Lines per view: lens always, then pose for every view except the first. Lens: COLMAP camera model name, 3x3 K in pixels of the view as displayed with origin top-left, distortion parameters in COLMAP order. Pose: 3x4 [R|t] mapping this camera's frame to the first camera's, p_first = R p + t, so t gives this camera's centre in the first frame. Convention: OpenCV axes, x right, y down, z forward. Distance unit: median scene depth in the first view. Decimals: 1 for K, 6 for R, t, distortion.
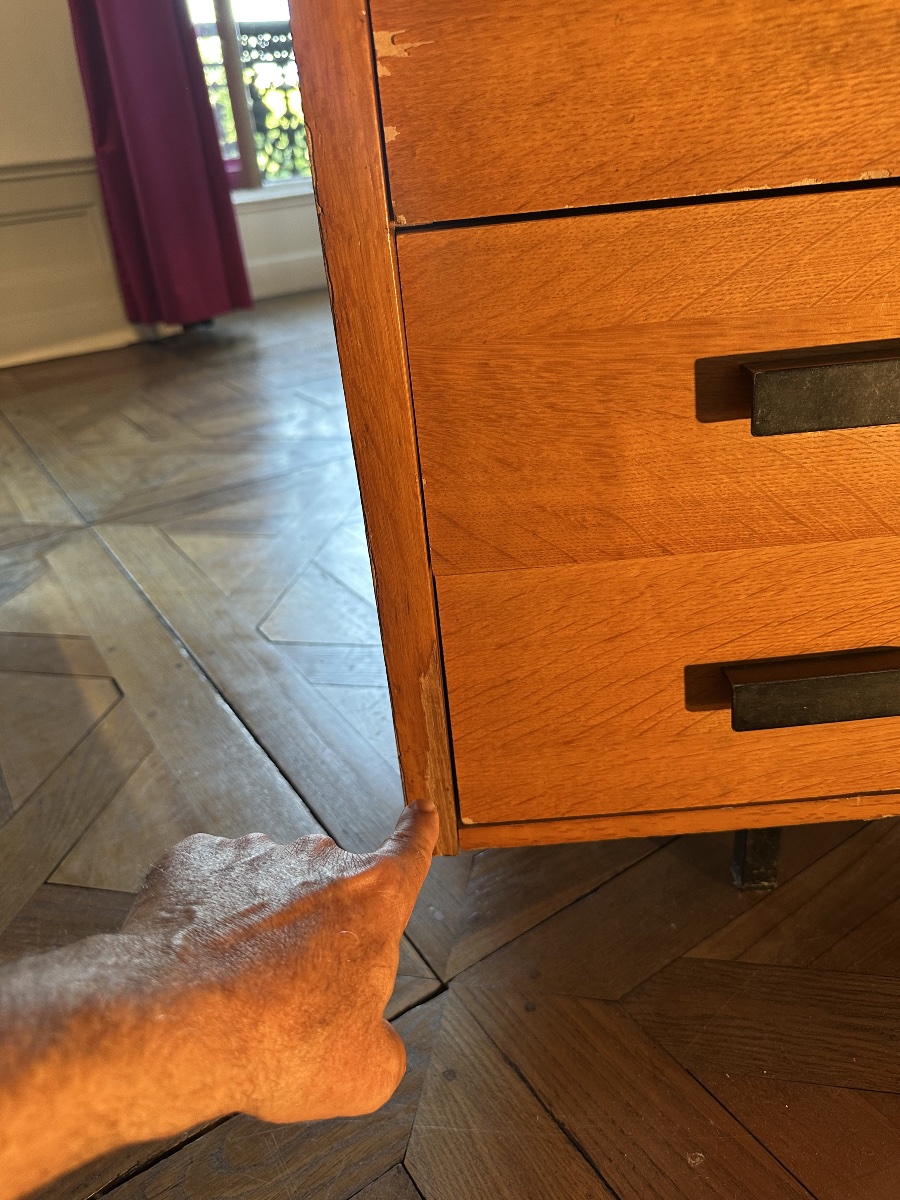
lens RADIAL K [[880.5, 0, 479.2], [0, 880.5, 611.1], [0, 0, 1]] dist [0.011304, -0.021619]
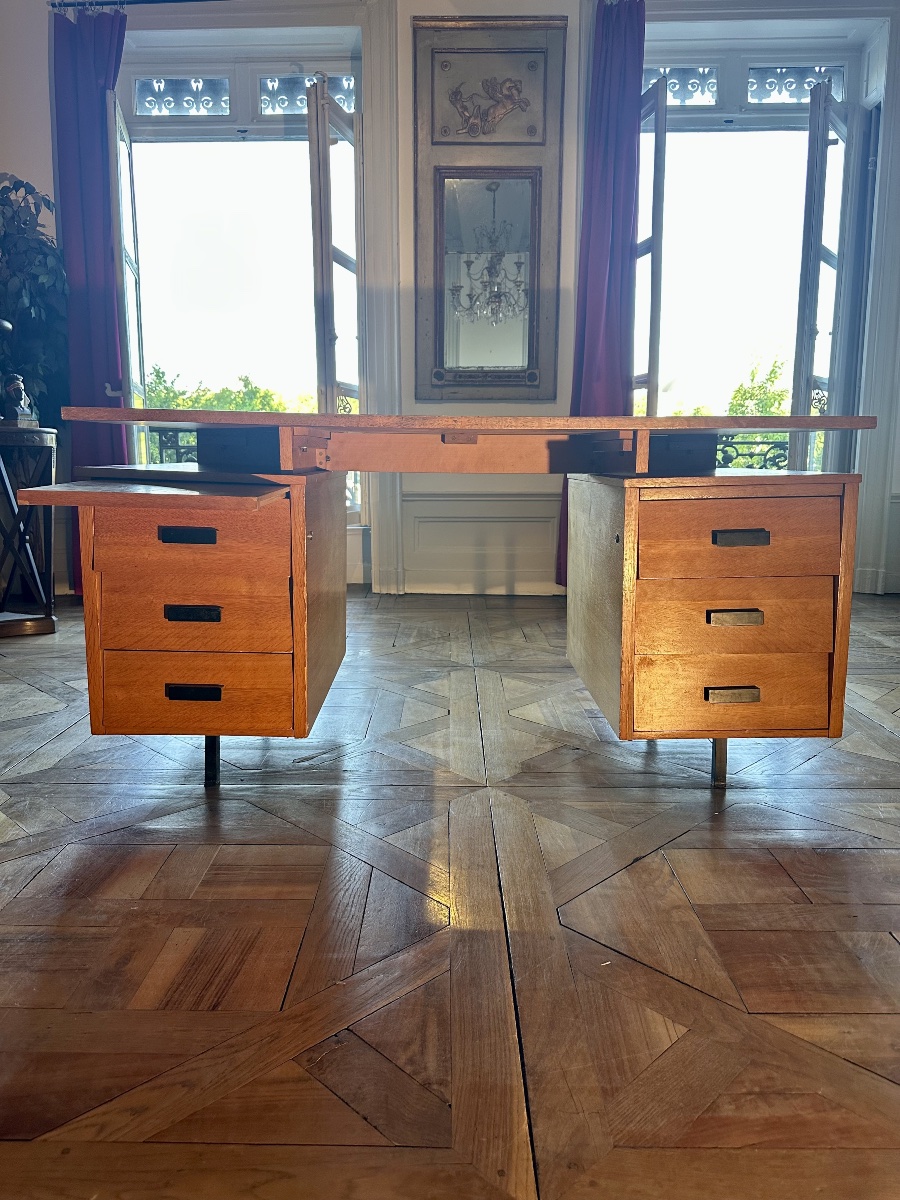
lens RADIAL K [[880.5, 0, 442.7], [0, 880.5, 599.7], [0, 0, 1]] dist [0.011304, -0.021619]
pose [[0.821951, 0.170098, -0.543565, 0.629844], [-0.328411, 0.921278, -0.208311, 0.222609], [0.465341, 0.349735, 0.813107, -0.830569]]
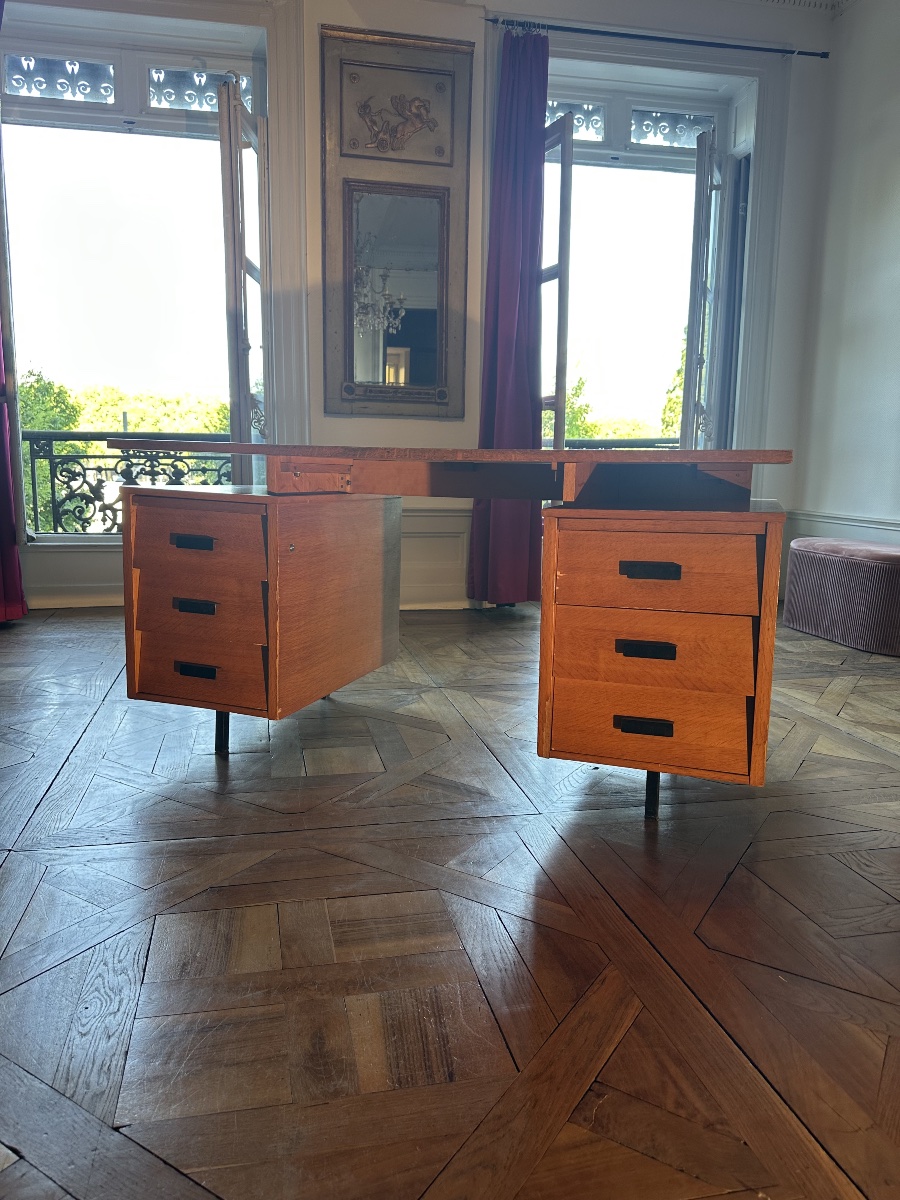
lens RADIAL K [[880.5, 0, 443.9], [0, 880.5, 599.2], [0, 0, 1]] dist [0.011304, -0.021619]
pose [[0.925715, 0.148222, -0.347969, 0.280786], [-0.252795, 0.926798, -0.277740, 0.294329], [0.281330, 0.345073, 0.895421, -0.985927]]
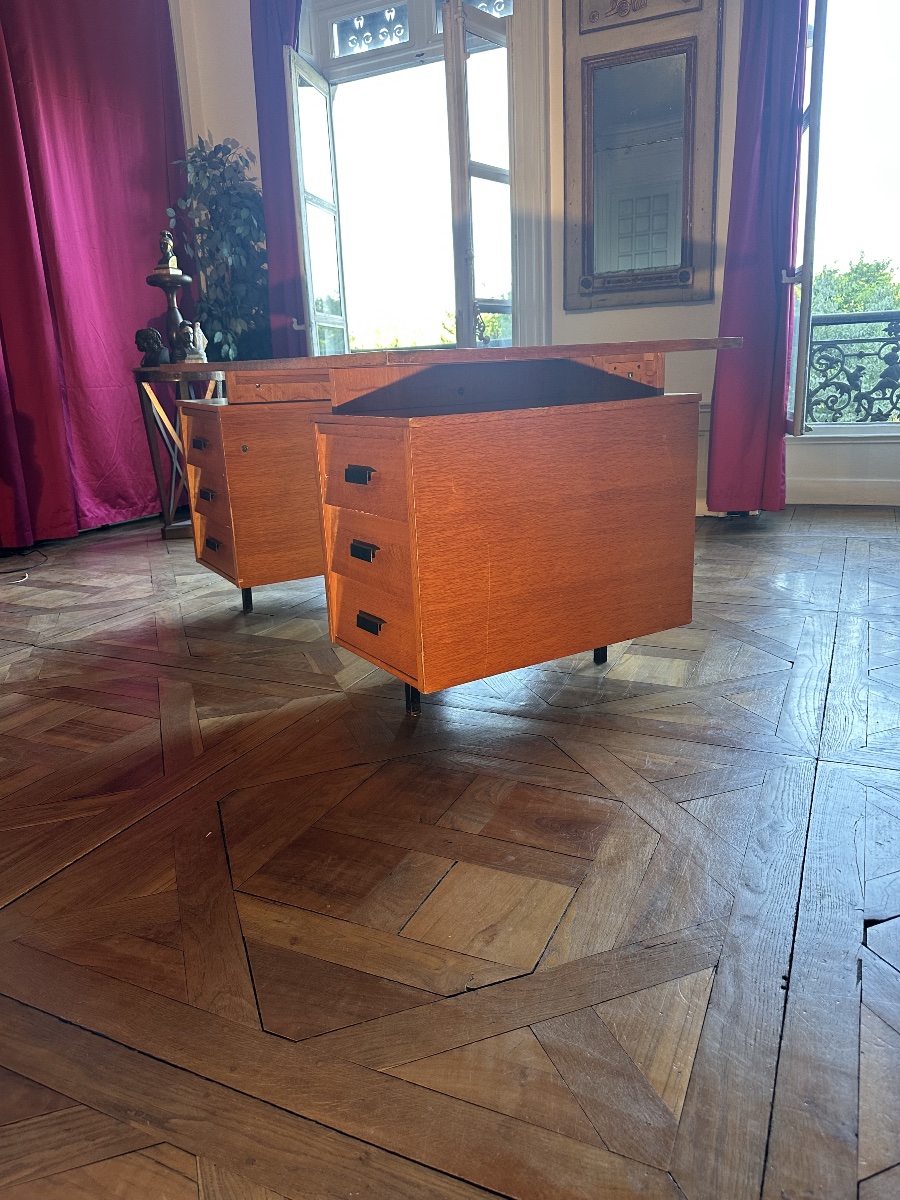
lens RADIAL K [[880.5, 0, 423.8], [0, 880.5, 594.9], [0, 0, 1]] dist [0.011304, -0.021619]
pose [[0.490872, 0.274876, -0.826733, 1.302771], [-0.407148, 0.911306, 0.061252, -0.129200], [0.770243, 0.306536, 0.559250, -0.383467]]
